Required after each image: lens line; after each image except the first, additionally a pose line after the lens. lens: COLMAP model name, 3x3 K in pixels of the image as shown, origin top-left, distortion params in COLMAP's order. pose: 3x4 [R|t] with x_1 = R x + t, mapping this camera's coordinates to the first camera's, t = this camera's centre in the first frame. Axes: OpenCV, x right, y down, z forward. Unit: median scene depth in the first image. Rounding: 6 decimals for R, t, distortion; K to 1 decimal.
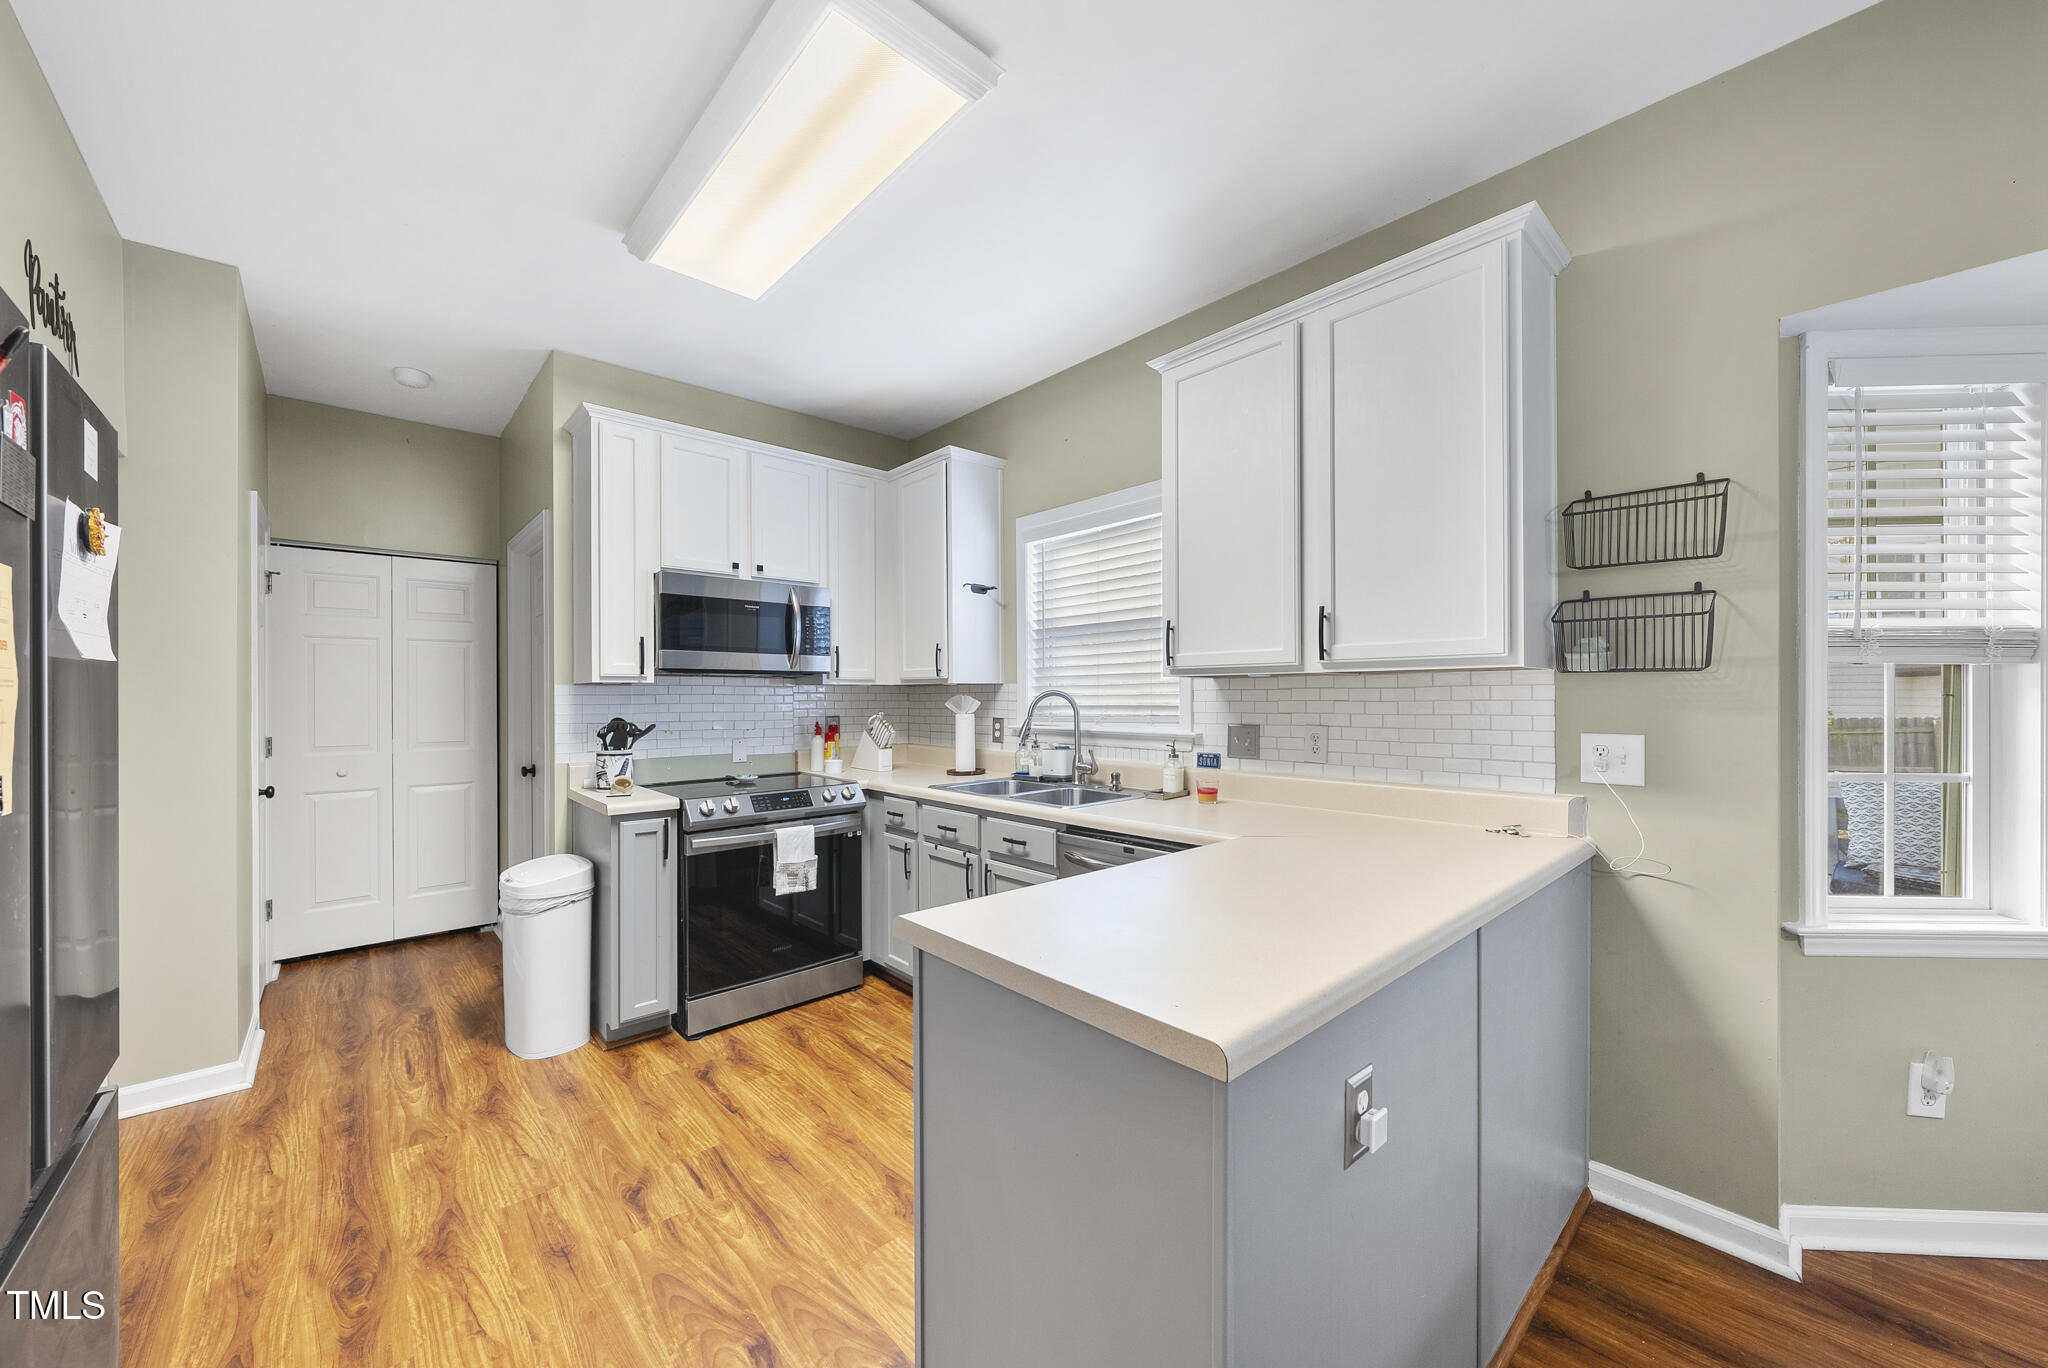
lens RADIAL K [[752.5, 0, 1011.1], [0, 752.5, 689.5], [0, 0, 1]] dist [0.000514, 0.000030]
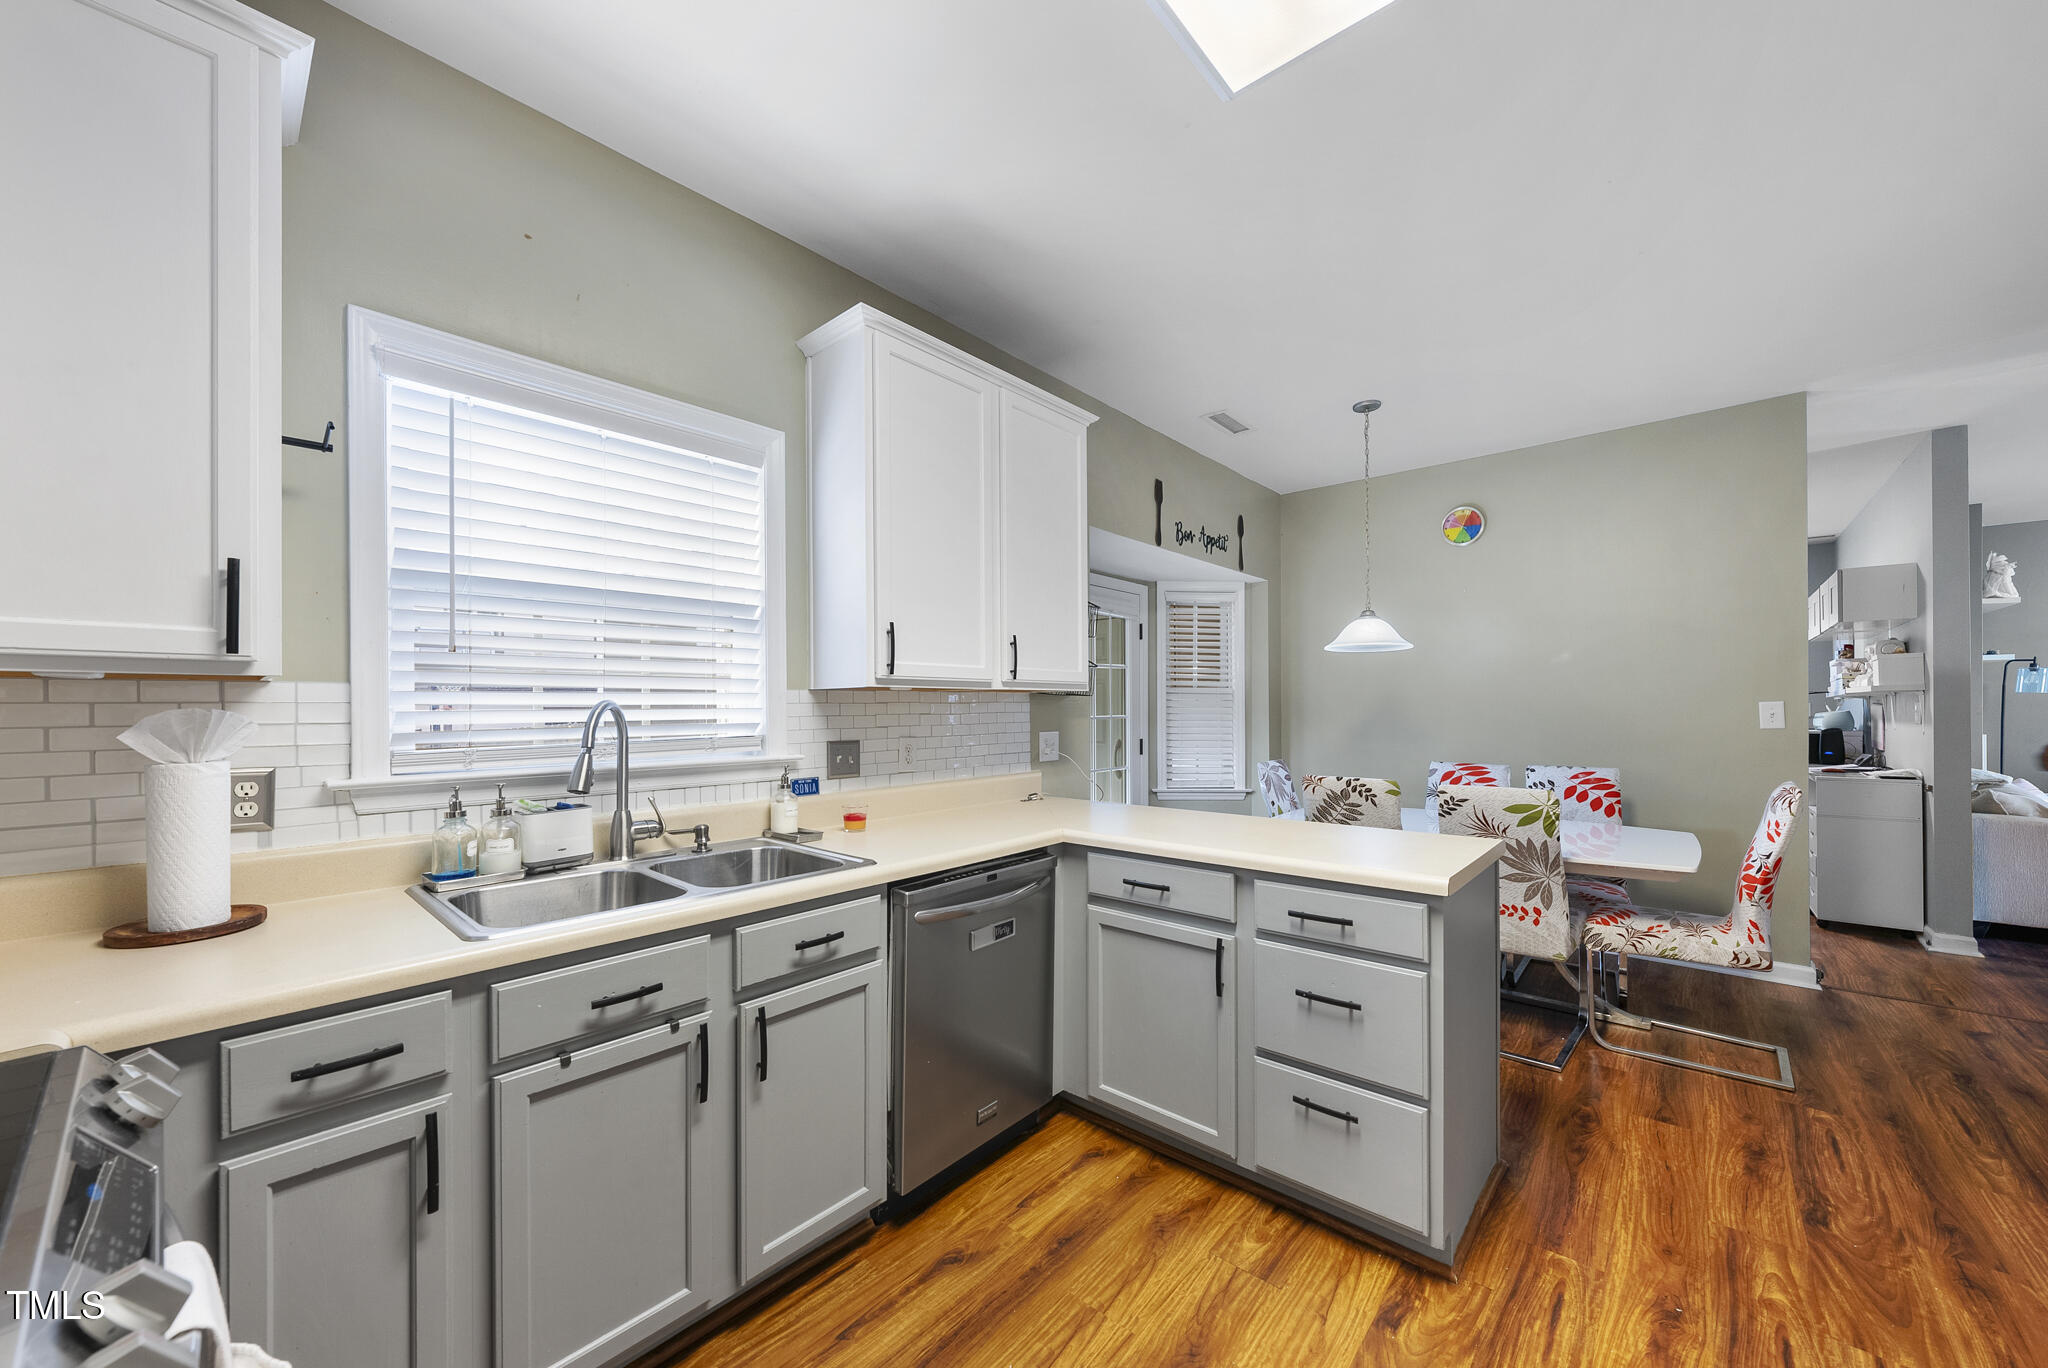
lens RADIAL K [[752.5, 0, 1012.3], [0, 752.5, 704.0], [0, 0, 1]] dist [0.000514, 0.000030]
pose [[-0.102465, 0.016642, 0.994597, -0.612412], [0.006255, 0.999851, -0.016085, 0.017200], [-0.994717, 0.004573, -0.102554, 0.876070]]
